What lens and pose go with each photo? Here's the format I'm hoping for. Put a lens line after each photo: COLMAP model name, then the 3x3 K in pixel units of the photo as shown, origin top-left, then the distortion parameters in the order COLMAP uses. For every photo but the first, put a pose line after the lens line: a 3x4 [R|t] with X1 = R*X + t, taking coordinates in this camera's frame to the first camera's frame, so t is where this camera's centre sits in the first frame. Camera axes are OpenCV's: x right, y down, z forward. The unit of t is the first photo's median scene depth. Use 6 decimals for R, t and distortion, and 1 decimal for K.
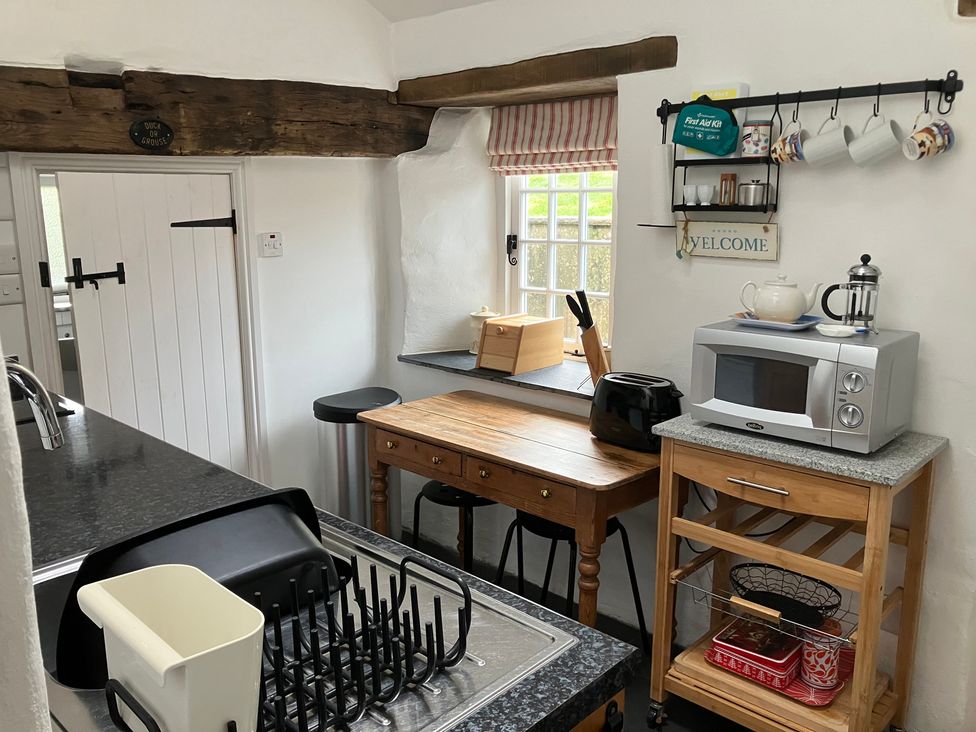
lens RADIAL K [[795.5, 0, 487.2], [0, 795.5, 362.4], [0, 0, 1]] dist [0.006668, 0.003275]
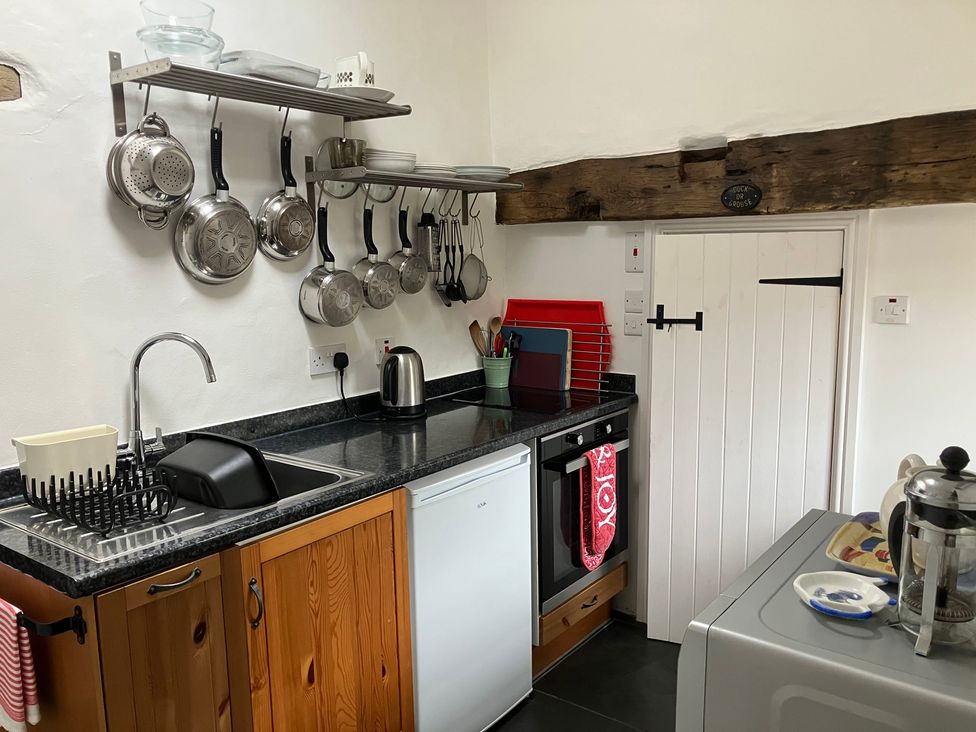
lens RADIAL K [[795.5, 0, 487.4], [0, 795.5, 369.6], [0, 0, 1]] dist [0.006668, 0.003275]
pose [[0.106586, 0.154360, -0.982249, 0.611172], [-0.196063, 0.971743, 0.131434, -0.130398], [0.974781, 0.178574, 0.133838, 0.548762]]
